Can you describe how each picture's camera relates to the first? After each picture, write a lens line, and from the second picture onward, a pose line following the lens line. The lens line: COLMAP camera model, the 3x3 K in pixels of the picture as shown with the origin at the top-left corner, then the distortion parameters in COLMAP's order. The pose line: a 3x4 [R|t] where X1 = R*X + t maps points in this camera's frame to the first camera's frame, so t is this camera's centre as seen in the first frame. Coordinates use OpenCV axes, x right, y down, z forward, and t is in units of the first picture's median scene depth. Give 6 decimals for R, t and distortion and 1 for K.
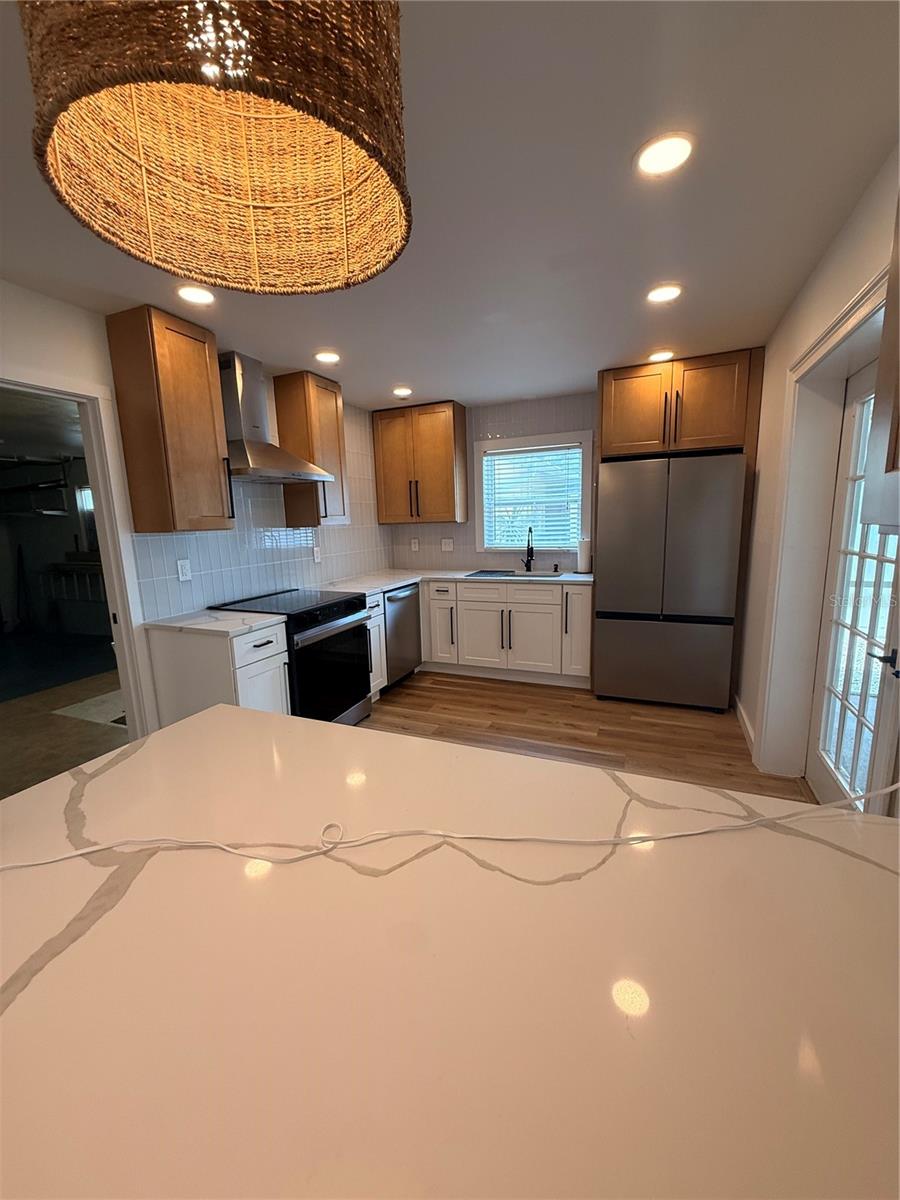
lens RADIAL K [[478.7, 0, 448.1], [0, 478.7, 600.0], [0, 0, 1]] dist [-0.003427, -0.000579]
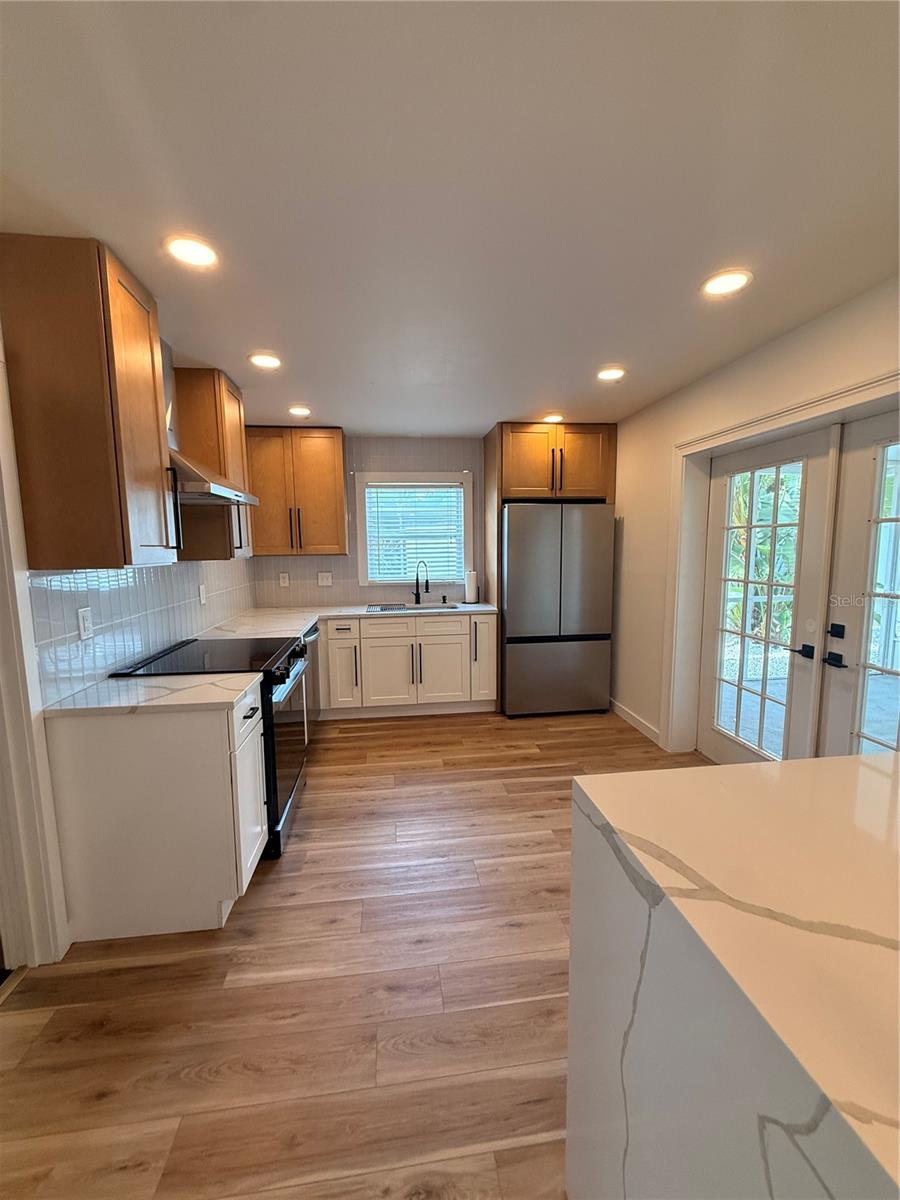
lens RADIAL K [[478.7, 0, 448.1], [0, 478.7, 600.0], [0, 0, 1]] dist [-0.003427, -0.000579]
pose [[0.861250, -0.039198, 0.506667, -0.330815], [0.071958, 0.996382, -0.045233, -0.020475], [-0.503061, 0.075415, 0.860954, 0.114630]]
